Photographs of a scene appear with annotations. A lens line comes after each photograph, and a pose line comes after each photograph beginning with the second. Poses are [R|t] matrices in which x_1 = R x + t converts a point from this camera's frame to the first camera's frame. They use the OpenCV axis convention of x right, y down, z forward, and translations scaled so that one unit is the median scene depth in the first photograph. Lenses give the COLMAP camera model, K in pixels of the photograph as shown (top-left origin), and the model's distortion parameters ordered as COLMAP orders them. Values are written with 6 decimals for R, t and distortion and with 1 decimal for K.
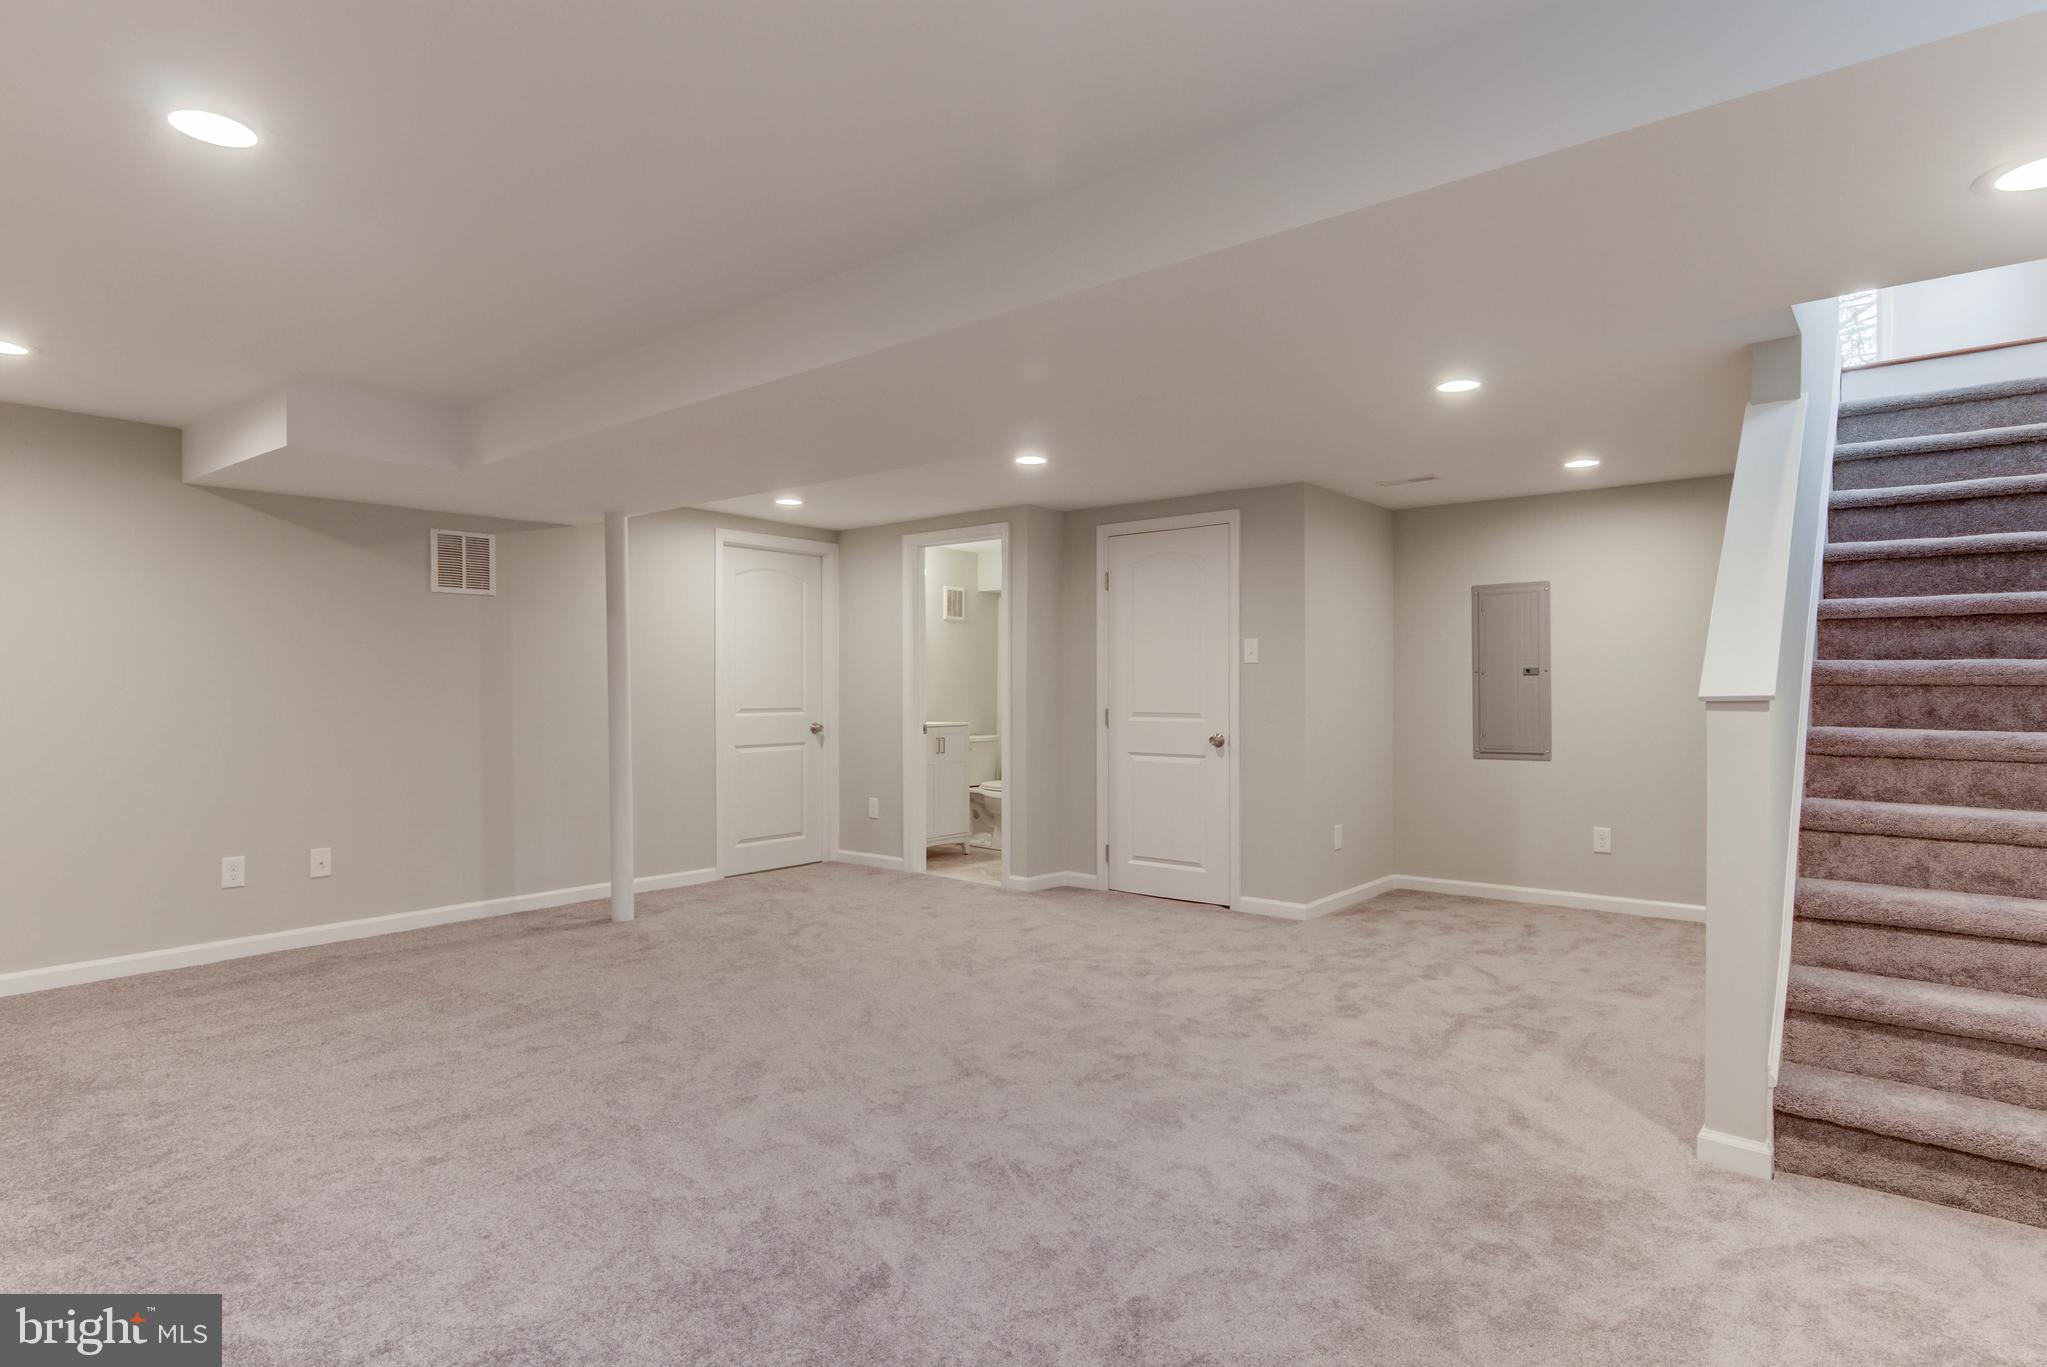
lens RADIAL K [[1097.5, 0, 1020.1], [0, 1097.5, 692.8], [0, 0, 1]] dist [0.018254, -0.001214]
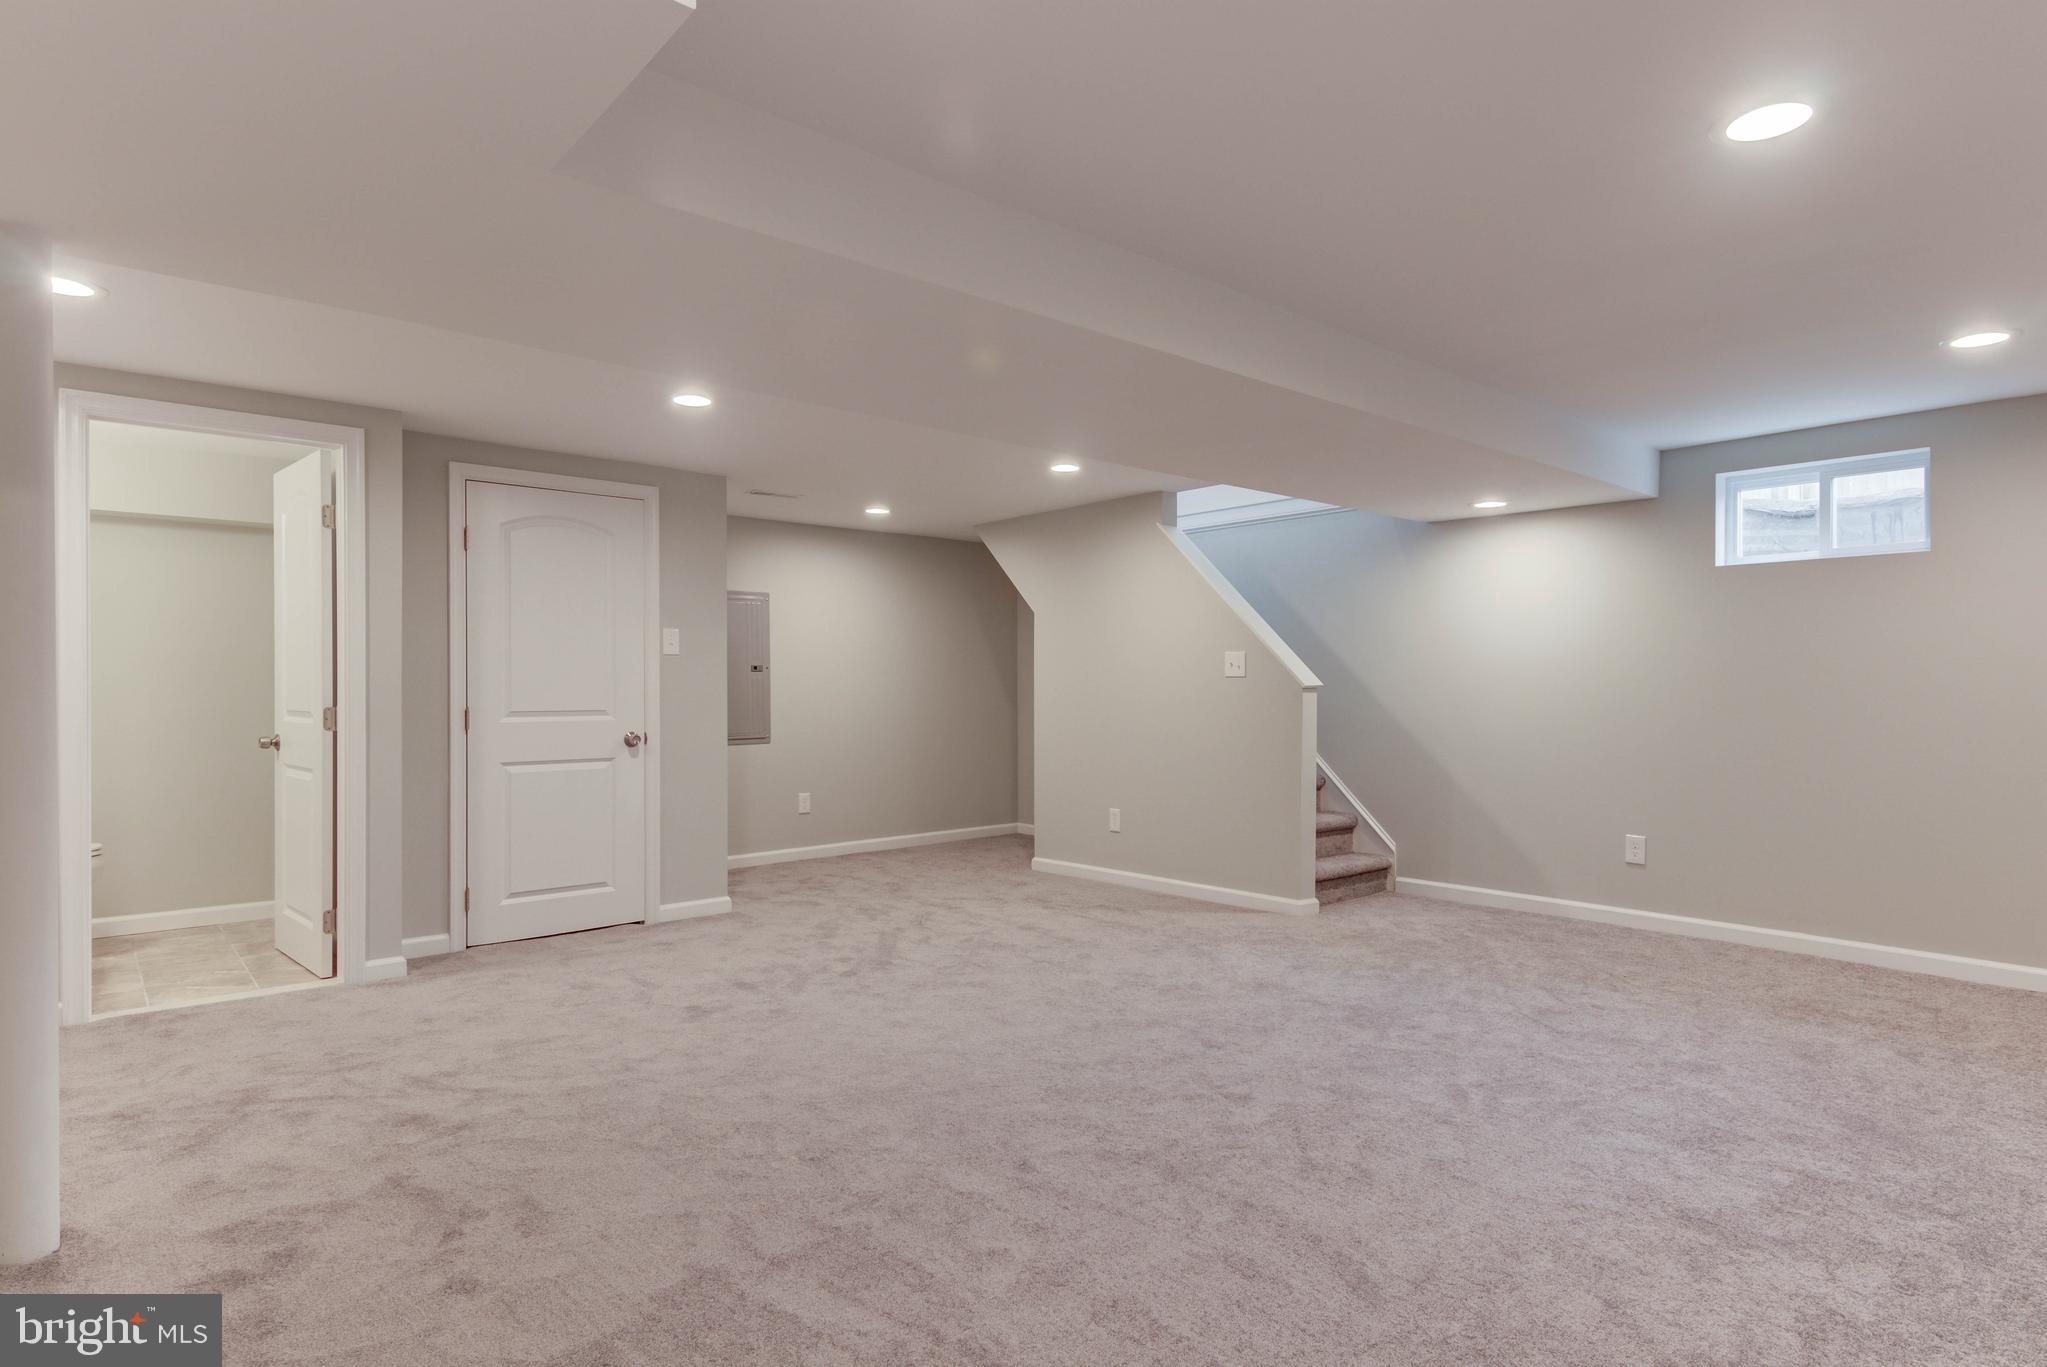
lens RADIAL K [[1097.5, 0, 1024.8], [0, 1097.5, 683.5], [0, 0, 1]] dist [0.018254, -0.001214]
pose [[0.150459, 0.003472, 0.988610, -0.662853], [0.001129, 0.999993, -0.003684, 0.001275], [-0.988616, 0.001671, 0.150454, 0.548038]]
